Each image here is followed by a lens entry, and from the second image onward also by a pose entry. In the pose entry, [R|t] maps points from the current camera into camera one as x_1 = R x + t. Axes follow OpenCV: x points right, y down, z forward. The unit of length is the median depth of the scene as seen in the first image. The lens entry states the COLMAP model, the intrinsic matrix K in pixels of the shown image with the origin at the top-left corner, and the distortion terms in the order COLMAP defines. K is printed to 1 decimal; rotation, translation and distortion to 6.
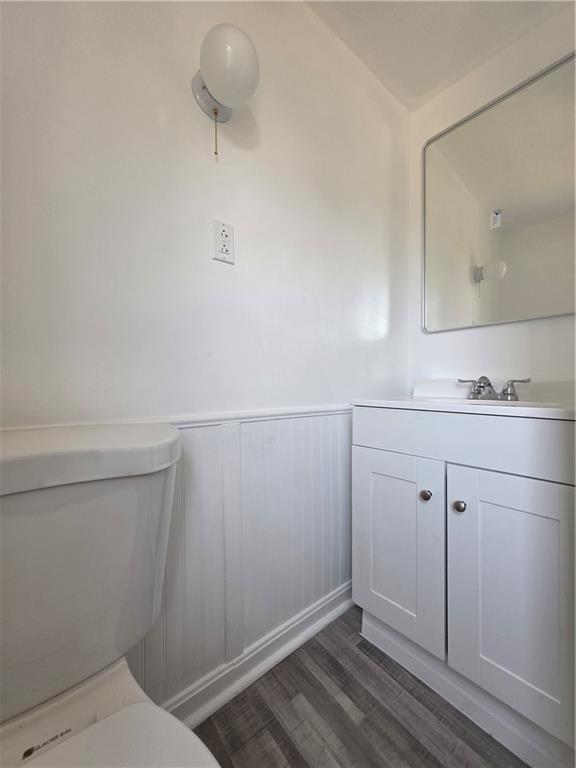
lens RADIAL K [[305.4, 0, 288.0], [0, 305.4, 384.0], [0, 0, 1]] dist [0.000589, -0.000055]
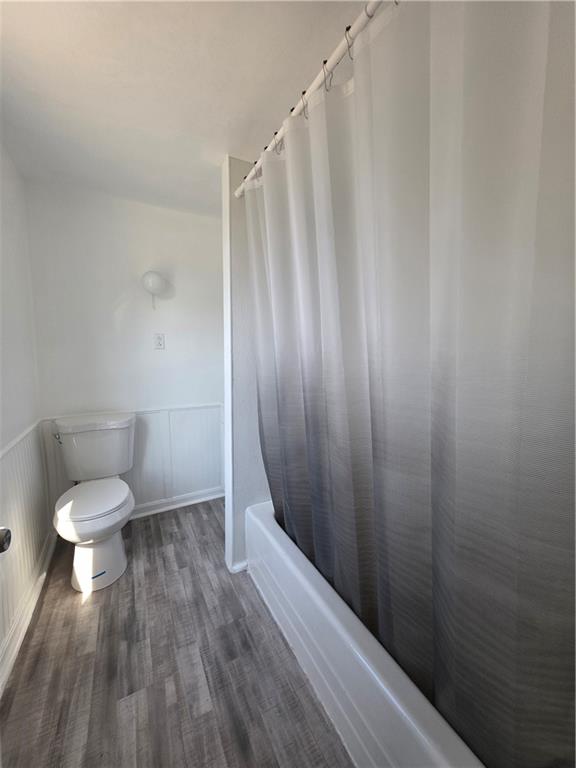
lens RADIAL K [[305.4, 0, 288.0], [0, 305.4, 384.0], [0, 0, 1]] dist [0.000589, -0.000055]
pose [[0.978786, 0.007871, -0.204733, 1.402444], [0.007796, 0.997107, 0.075605, -0.299354], [0.204736, -0.075597, 0.975894, -1.338099]]
